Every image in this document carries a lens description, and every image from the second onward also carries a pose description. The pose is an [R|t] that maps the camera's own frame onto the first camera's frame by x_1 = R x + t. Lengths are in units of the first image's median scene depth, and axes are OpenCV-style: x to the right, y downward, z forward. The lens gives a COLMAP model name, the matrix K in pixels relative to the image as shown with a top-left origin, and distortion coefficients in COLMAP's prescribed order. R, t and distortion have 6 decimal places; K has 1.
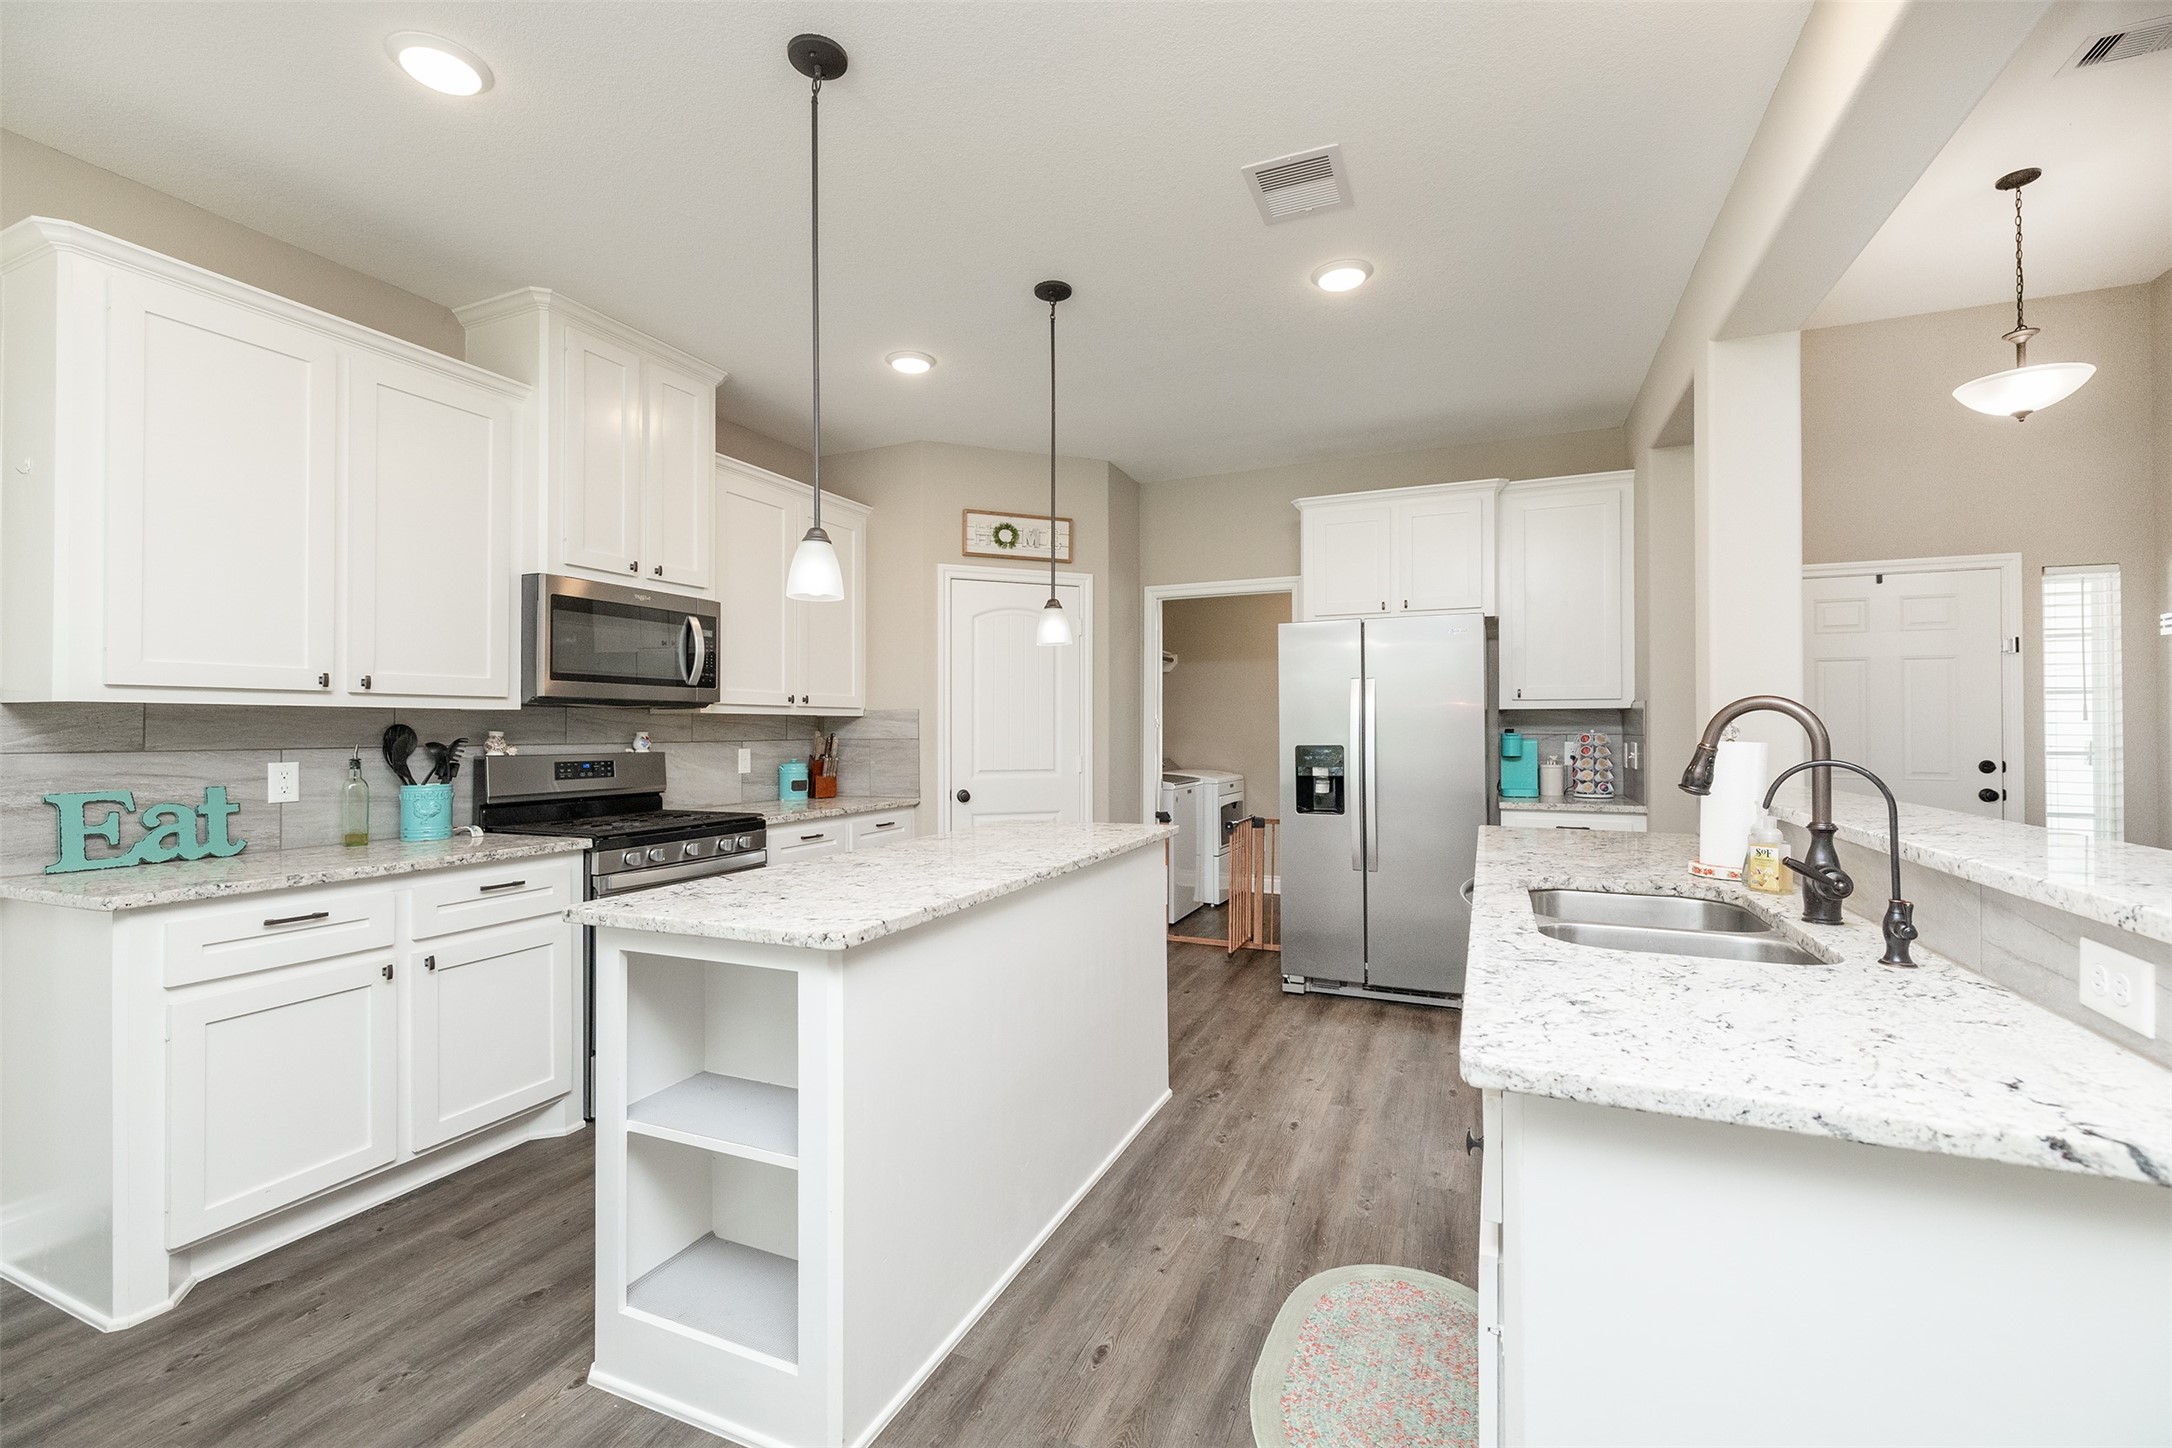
lens RADIAL K [[909.4, 0, 1092.6], [0, 909.4, 716.7], [0, 0, 1]] dist [0.000221, 0.000608]
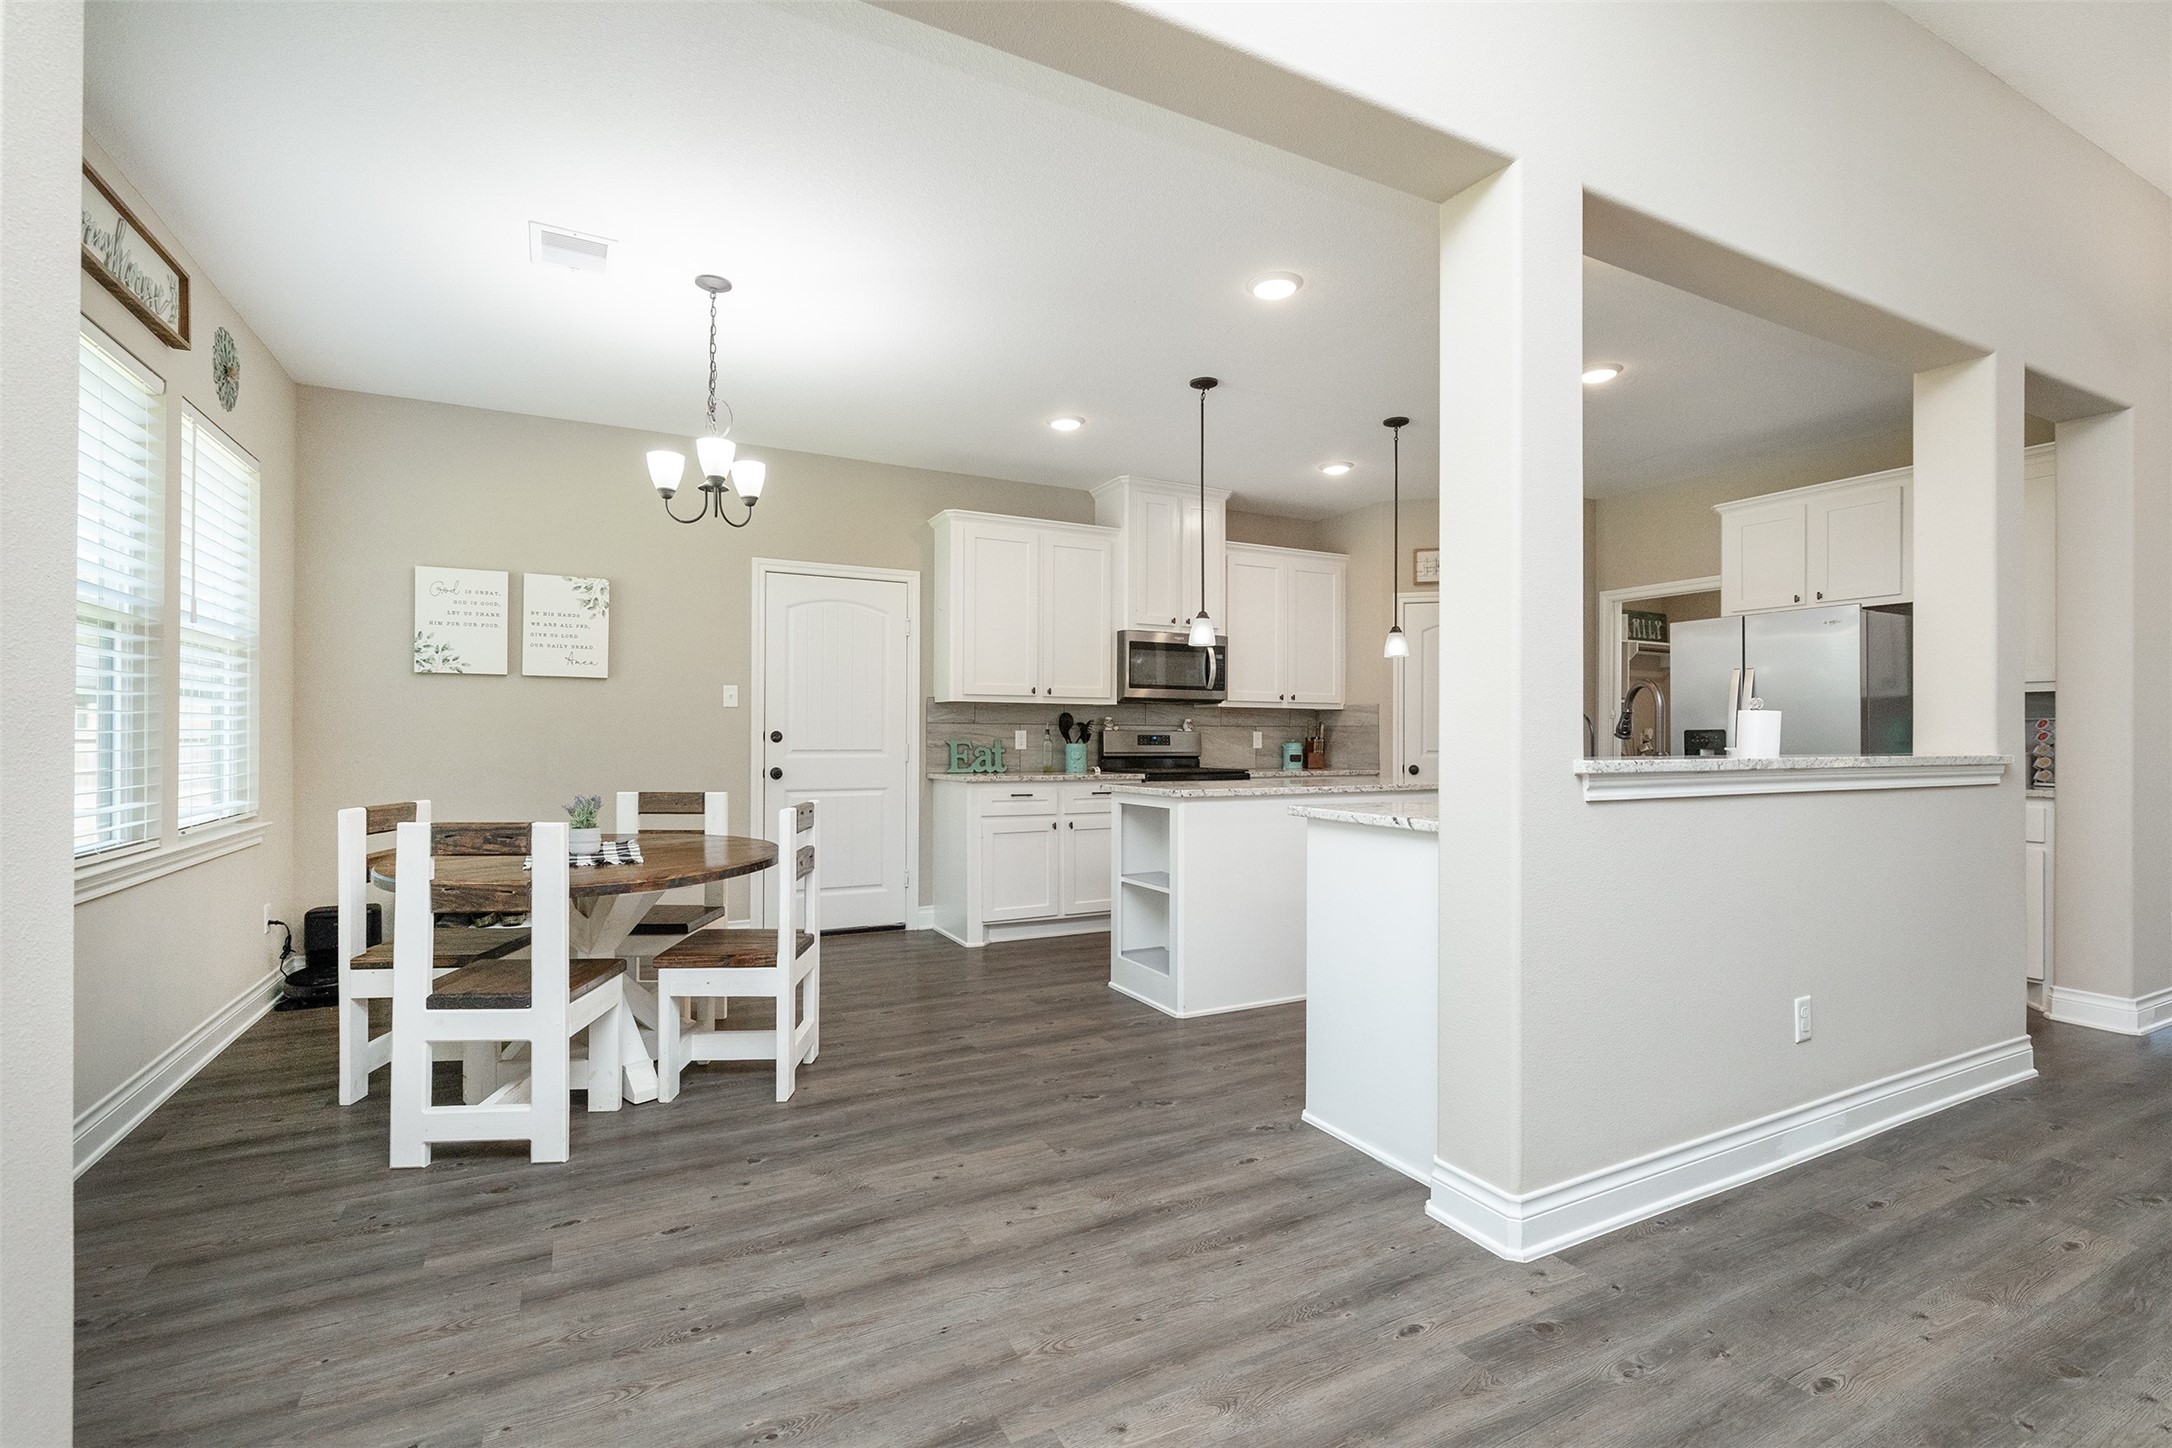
lens RADIAL K [[979.6, 0, 1092.7], [0, 979.6, 728.7], [0, 0, 1]] dist [-0.001713, -0.000338]
pose [[0.776100, 0.002662, -0.630605, 0.578707], [0.001626, 0.999979, 0.006223, 0.028391], [0.630608, -0.005855, 0.776079, -0.565800]]
